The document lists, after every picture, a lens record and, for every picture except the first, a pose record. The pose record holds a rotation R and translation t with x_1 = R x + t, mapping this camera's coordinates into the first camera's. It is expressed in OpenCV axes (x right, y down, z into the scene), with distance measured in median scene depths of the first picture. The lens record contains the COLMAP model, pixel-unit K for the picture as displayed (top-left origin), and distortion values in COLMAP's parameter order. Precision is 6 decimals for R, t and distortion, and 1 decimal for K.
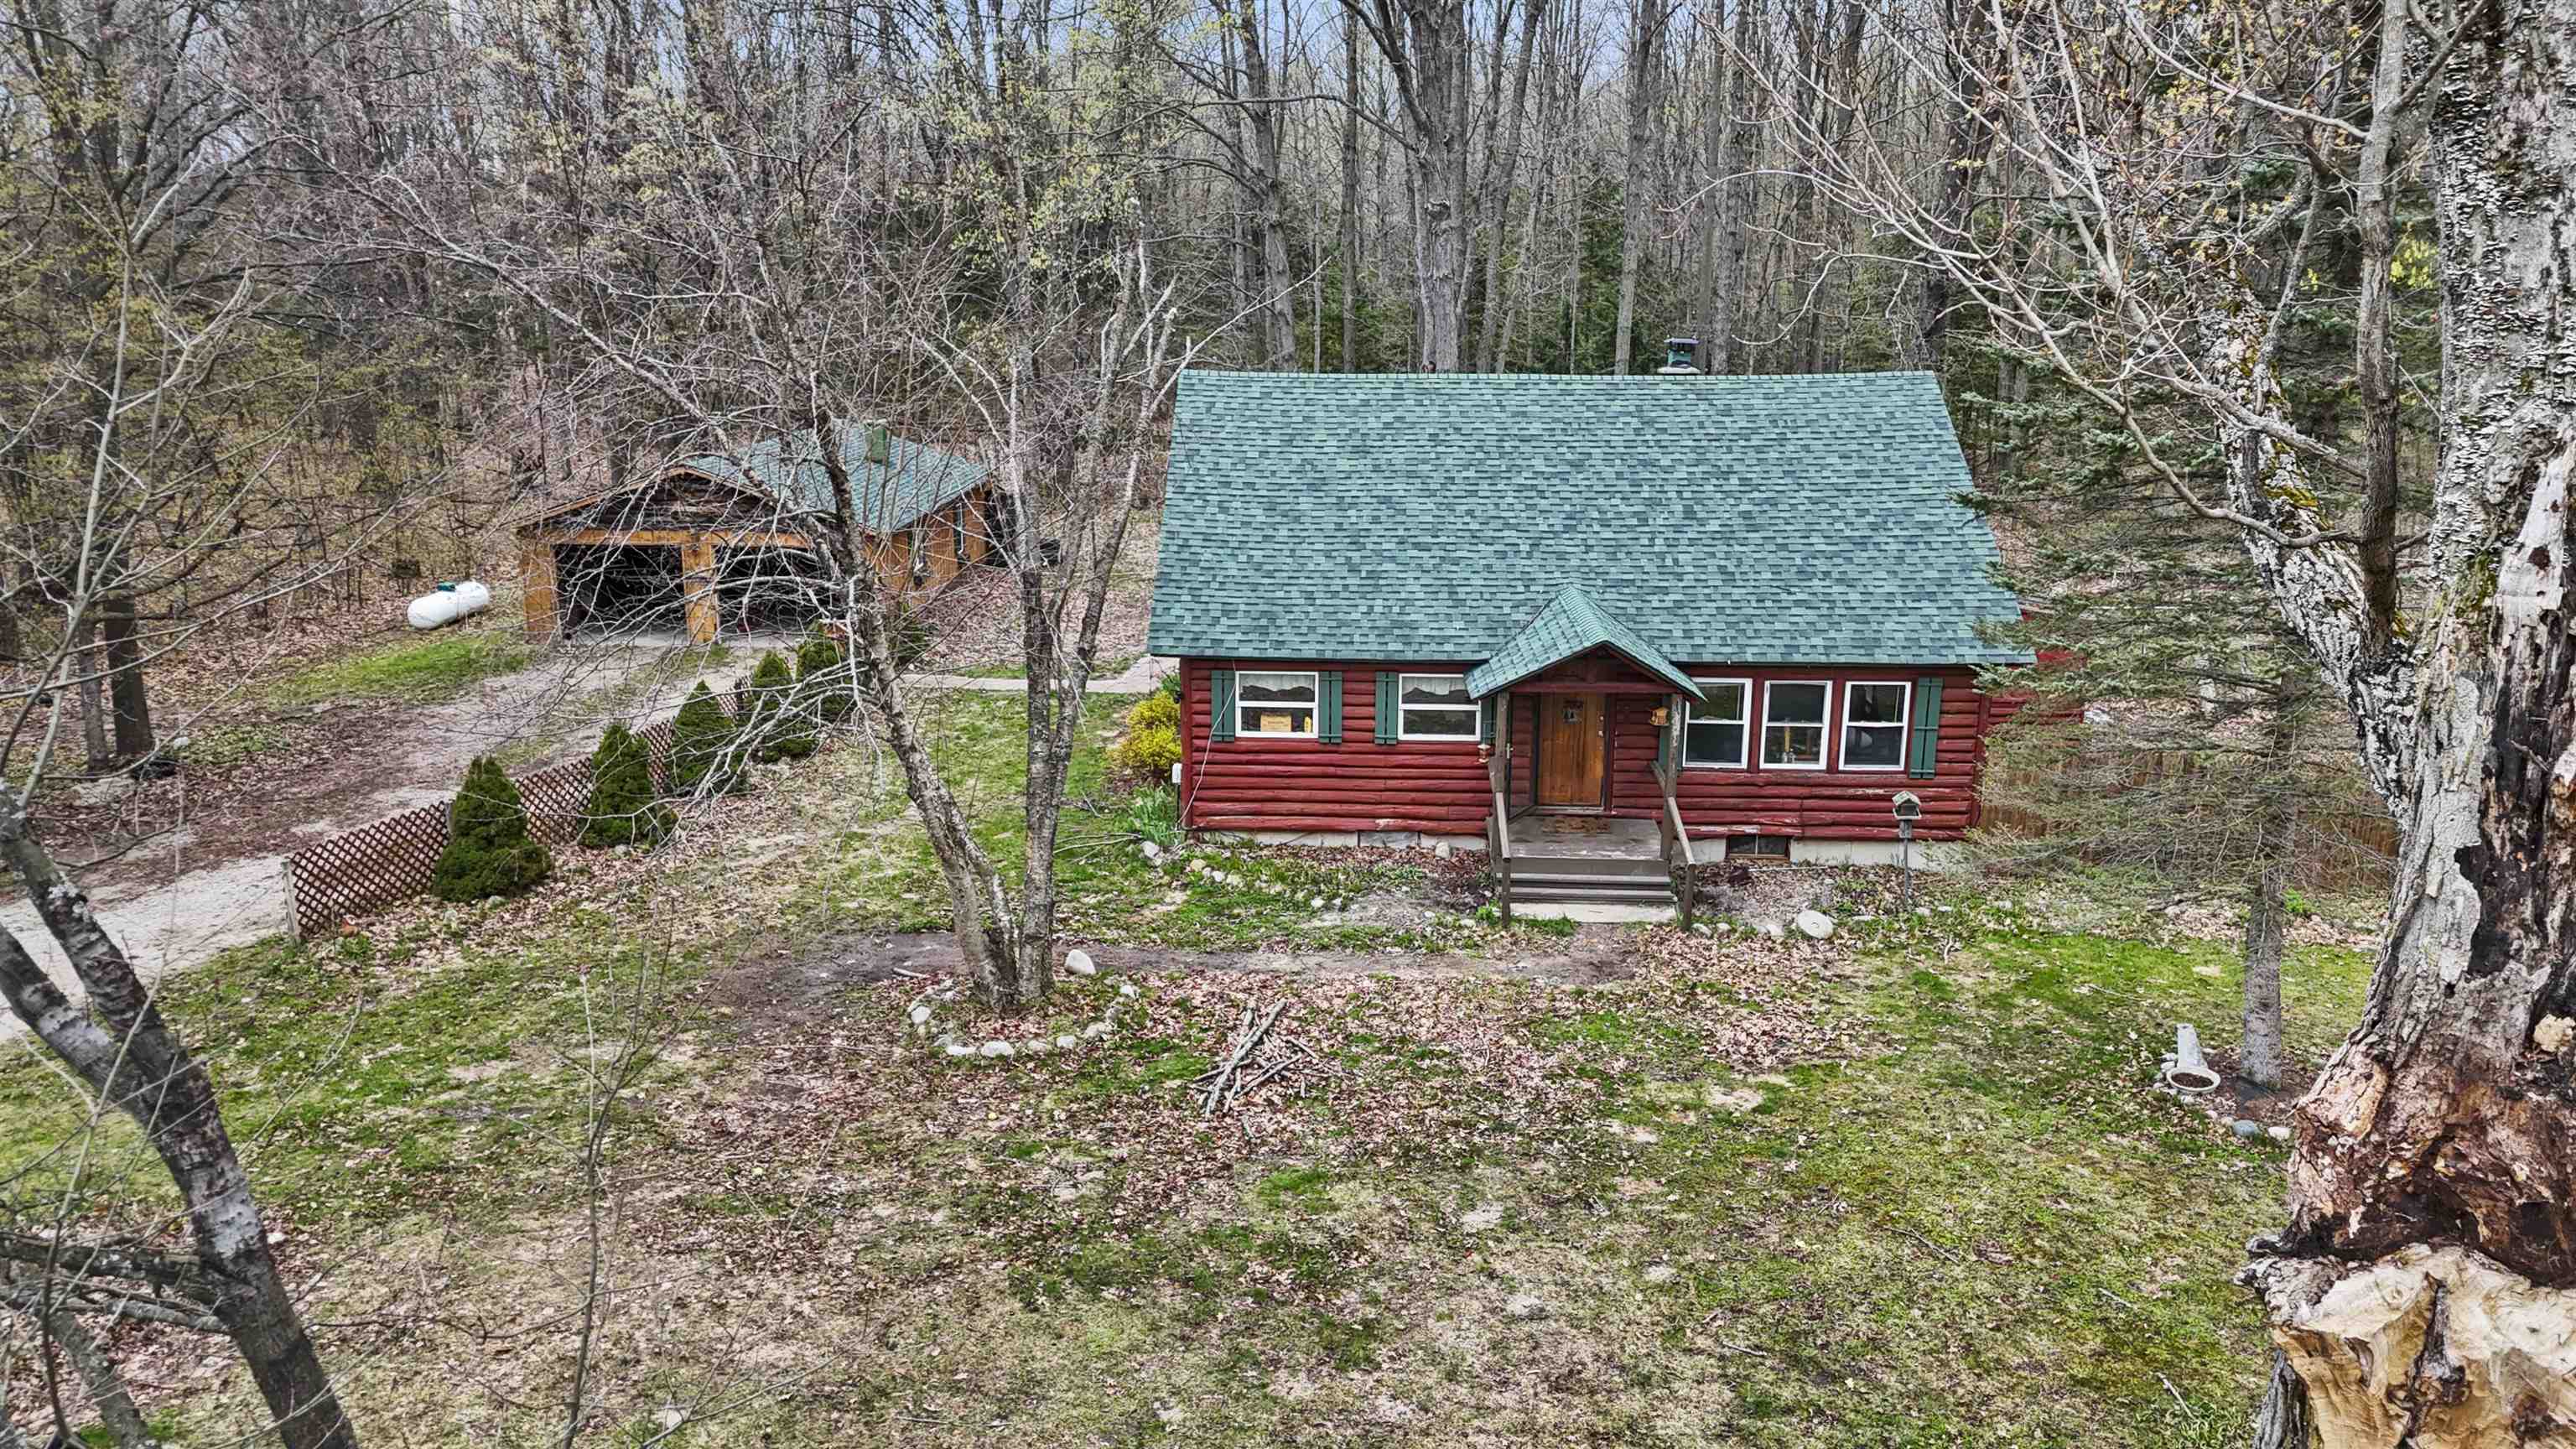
lens RADIAL K [[1911.1, 0, 1294.2], [0, 1911.1, 705.4], [0, 0, 1]] dist [0.059015, -0.063177]
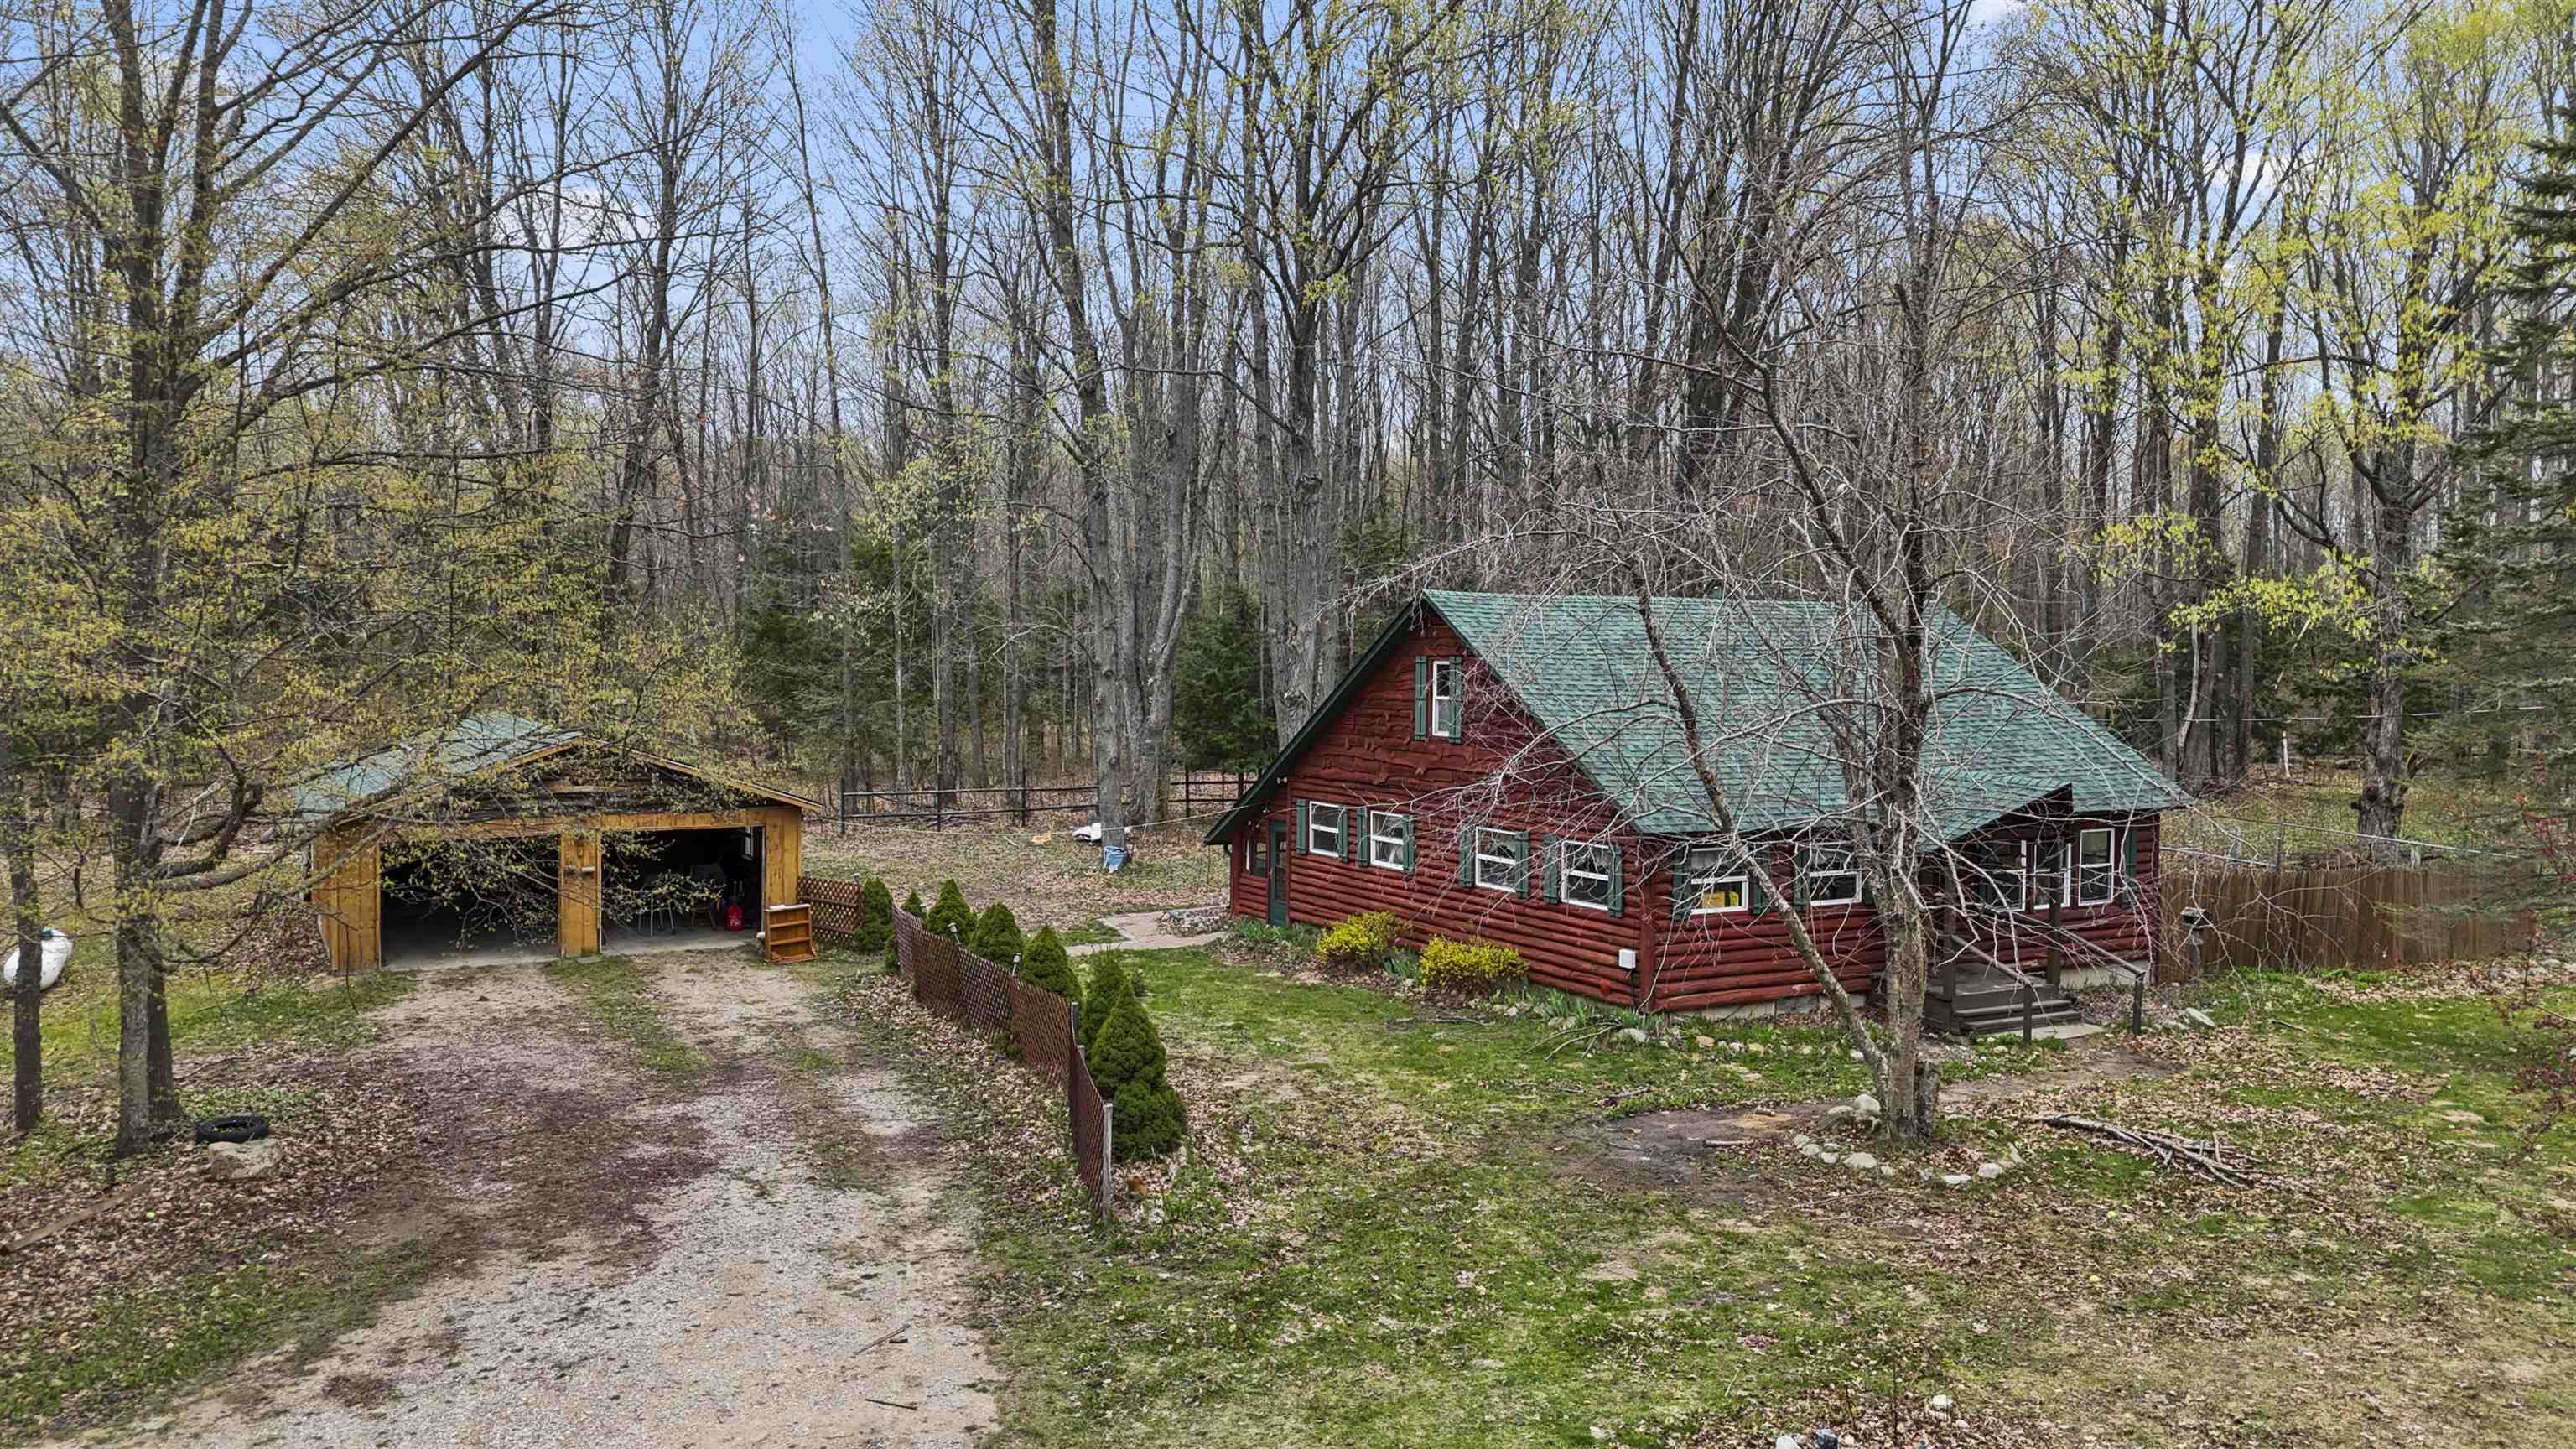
lens RADIAL K [[1911.1, 0, 1290.6], [0, 1911.1, 717.8], [0, 0, 1]] dist [0.059015, -0.063177]
pose [[0.855332, -0.019920, 0.517697, -0.799237], [0.114656, 0.981761, -0.151658, 0.046946], [-0.505234, 0.189075, 0.842015, 0.236740]]
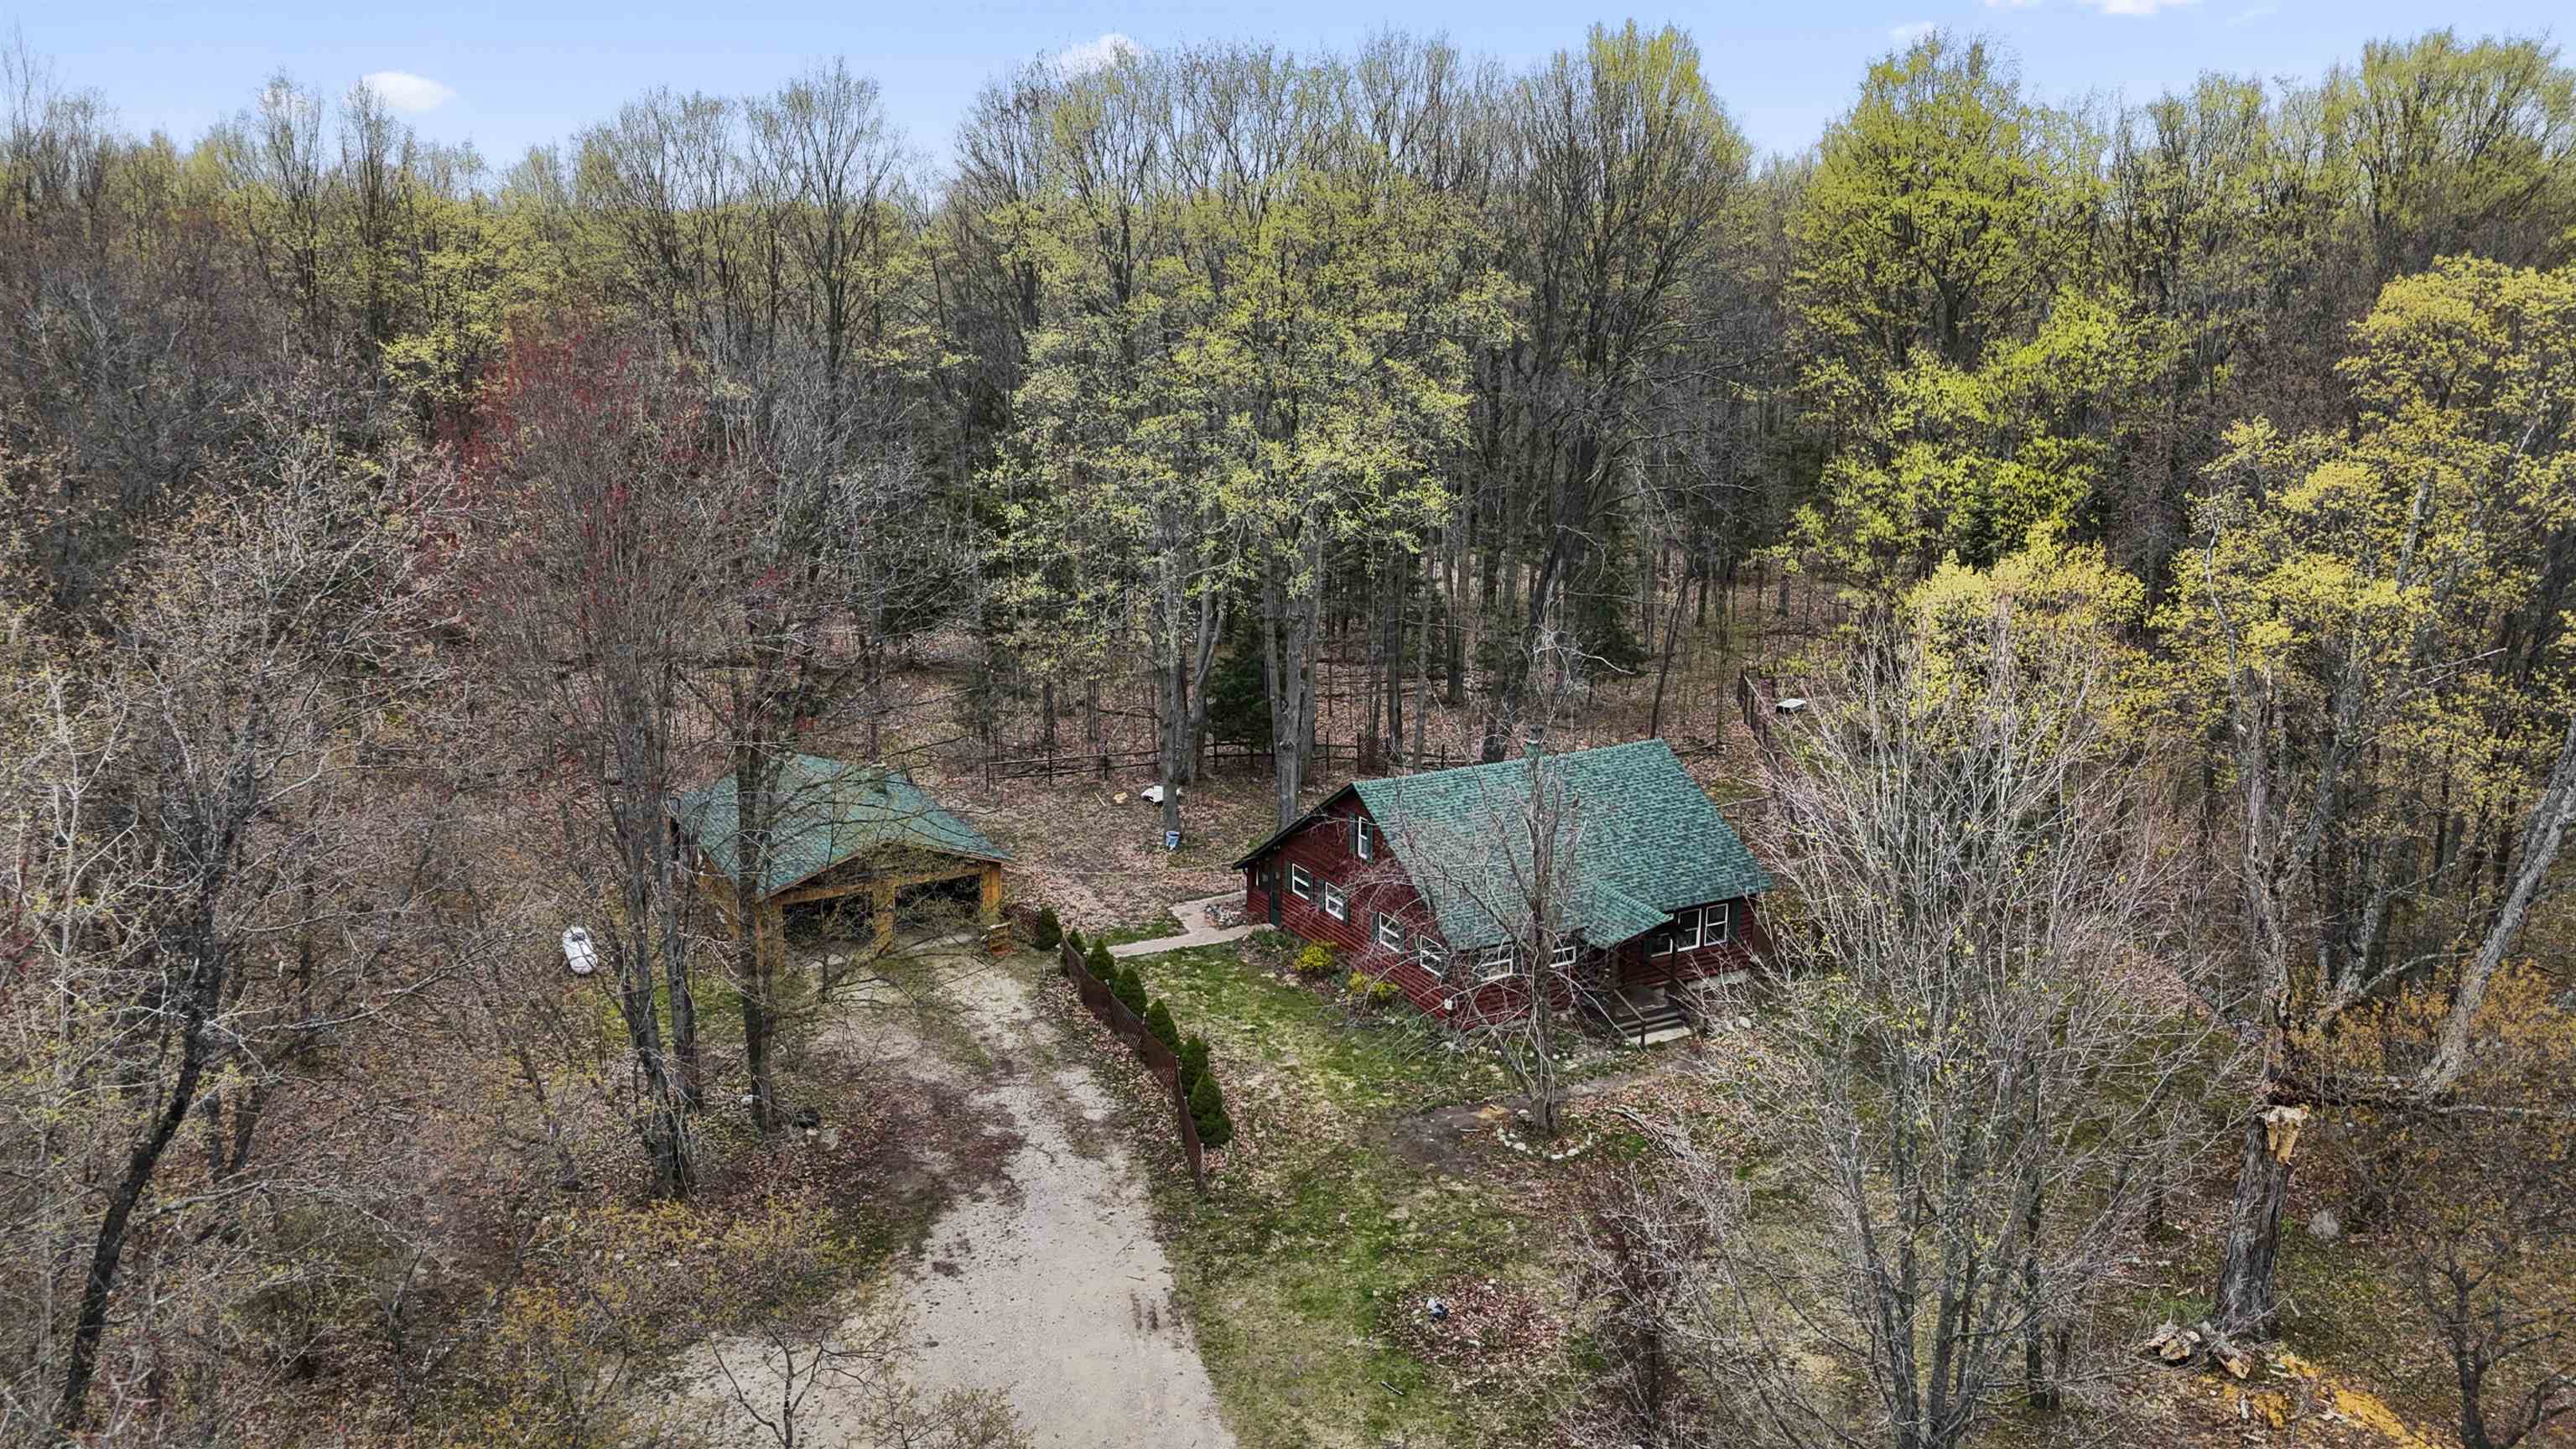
lens RADIAL K [[1911.1, 0, 1287.9], [0, 1911.1, 723.8], [0, 0, 1]] dist [0.059015, -0.063177]
pose [[0.858181, -0.122545, 0.498507, -1.276539], [0.115491, 0.992284, 0.045110, -0.399933], [-0.500188, 0.018860, 0.865711, -0.717675]]
